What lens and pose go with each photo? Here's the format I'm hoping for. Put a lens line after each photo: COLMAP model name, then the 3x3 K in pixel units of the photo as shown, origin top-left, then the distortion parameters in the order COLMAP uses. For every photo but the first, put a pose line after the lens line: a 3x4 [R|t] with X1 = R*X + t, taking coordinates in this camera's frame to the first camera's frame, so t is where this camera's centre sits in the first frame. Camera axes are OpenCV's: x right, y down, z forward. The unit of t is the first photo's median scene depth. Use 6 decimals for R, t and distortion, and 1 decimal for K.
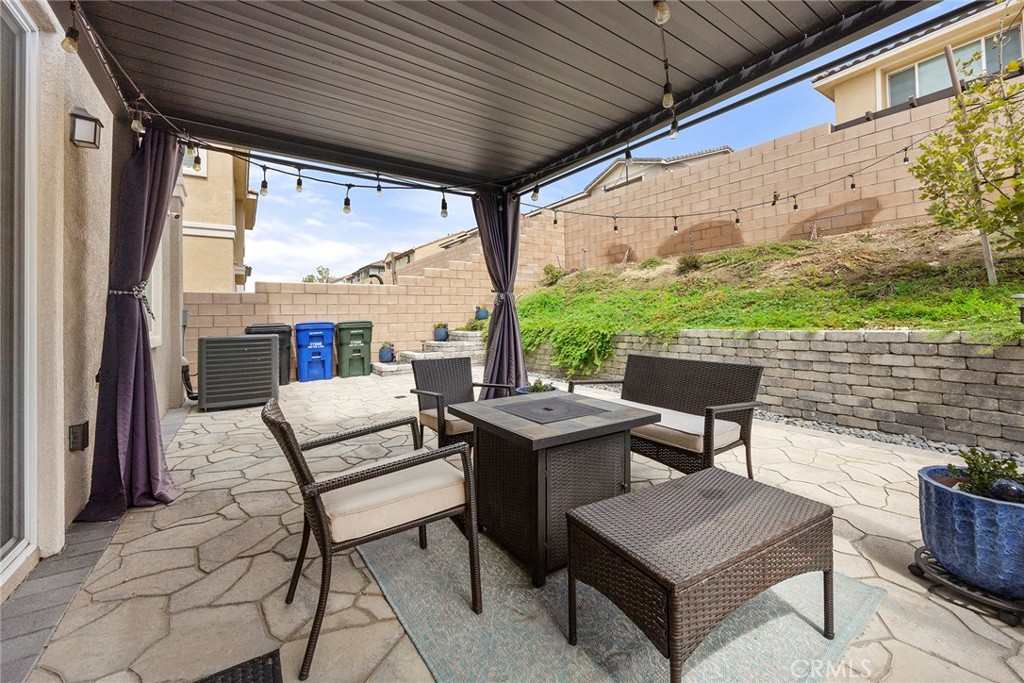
lens RADIAL K [[414.9, 0, 516.0], [0, 414.9, 311.8], [0, 0, 1]] dist [0.001307, 0.000120]
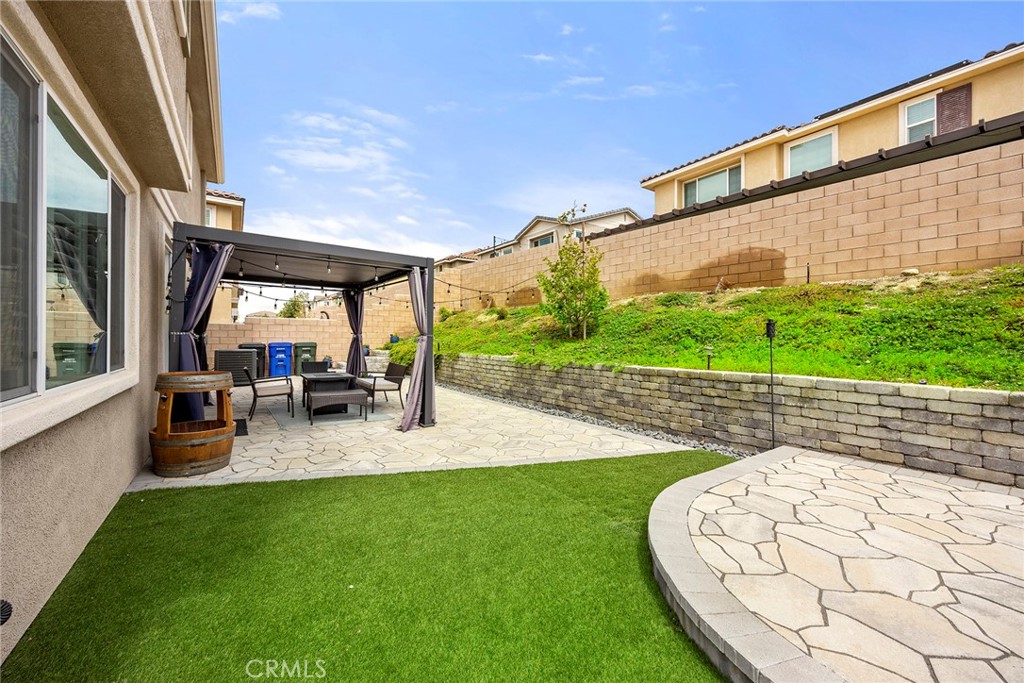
lens RADIAL K [[406.1, 0, 509.3], [0, 406.1, 338.9], [0, 0, 1]] dist [0.000663, 0.000114]
pose [[0.999476, 0.030079, 0.011924, 0.412662], [-0.030310, 0.999346, 0.019734, -0.048534], [-0.011323, -0.020085, 0.999734, -0.639820]]
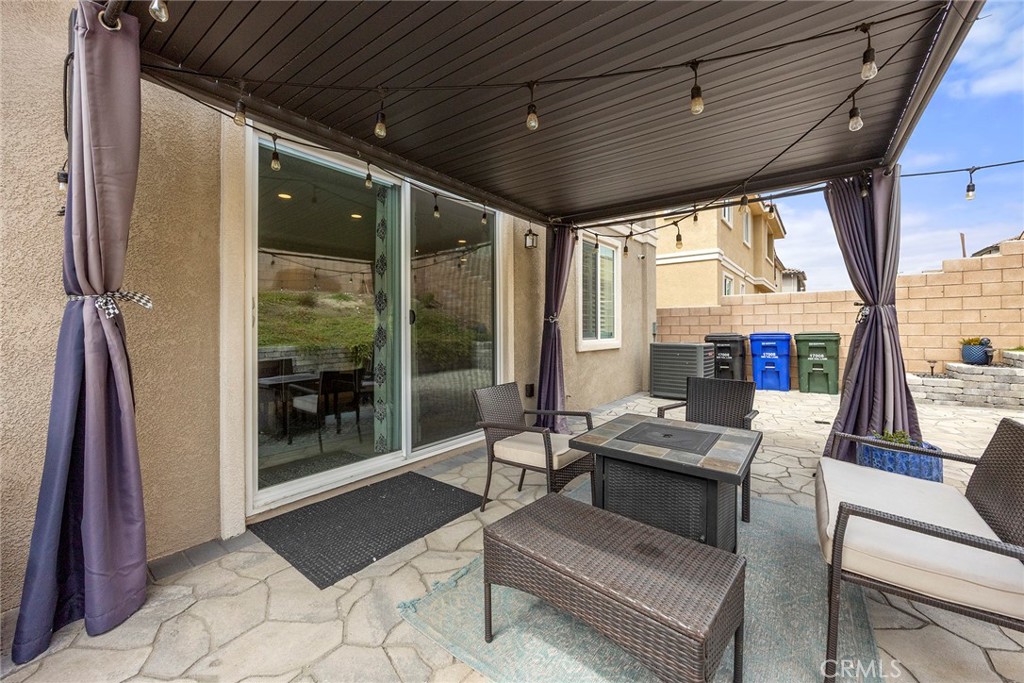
lens RADIAL K [[406.1, 0, 509.3], [0, 406.1, 338.9], [0, 0, 1]] dist [0.000663, 0.000114]
pose [[0.316960, 0.042625, -0.947480, 0.249685], [0.014707, 0.998649, 0.049847, -0.018130], [0.948325, -0.029734, 0.315905, 0.080738]]
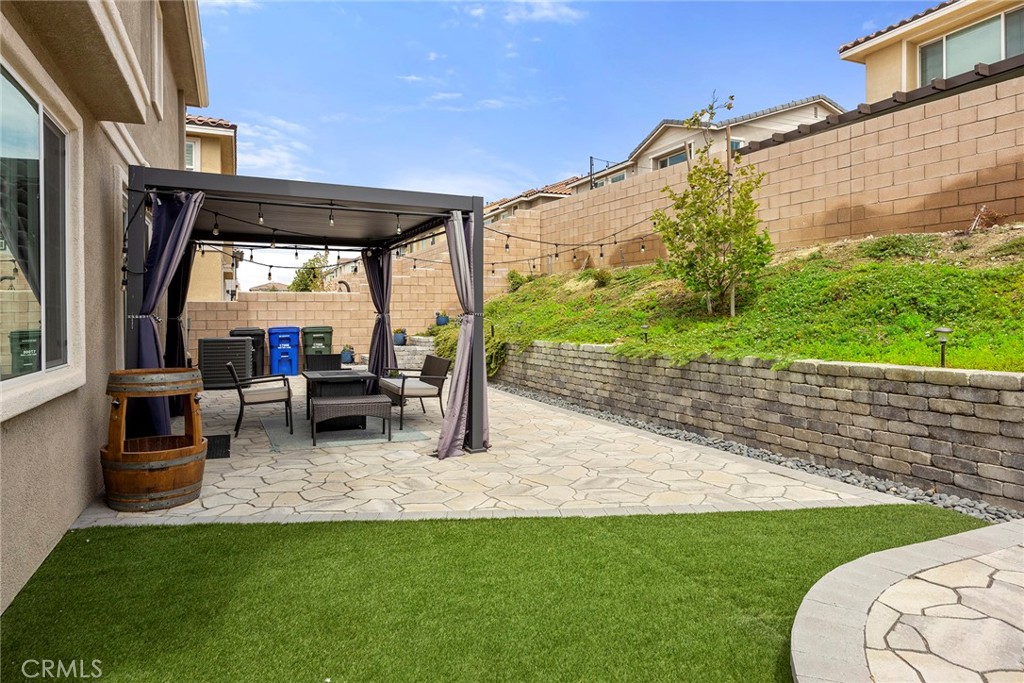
lens RADIAL K [[630.5, 0, 508.7], [0, 630.5, 321.4], [0, 0, 1]] dist [0.000983, 0.000691]
pose [[0.984636, 0.017891, -0.173699, 0.446264], [-0.012934, 0.999477, 0.029626, -0.050382], [0.174138, -0.026924, 0.984353, -0.639063]]
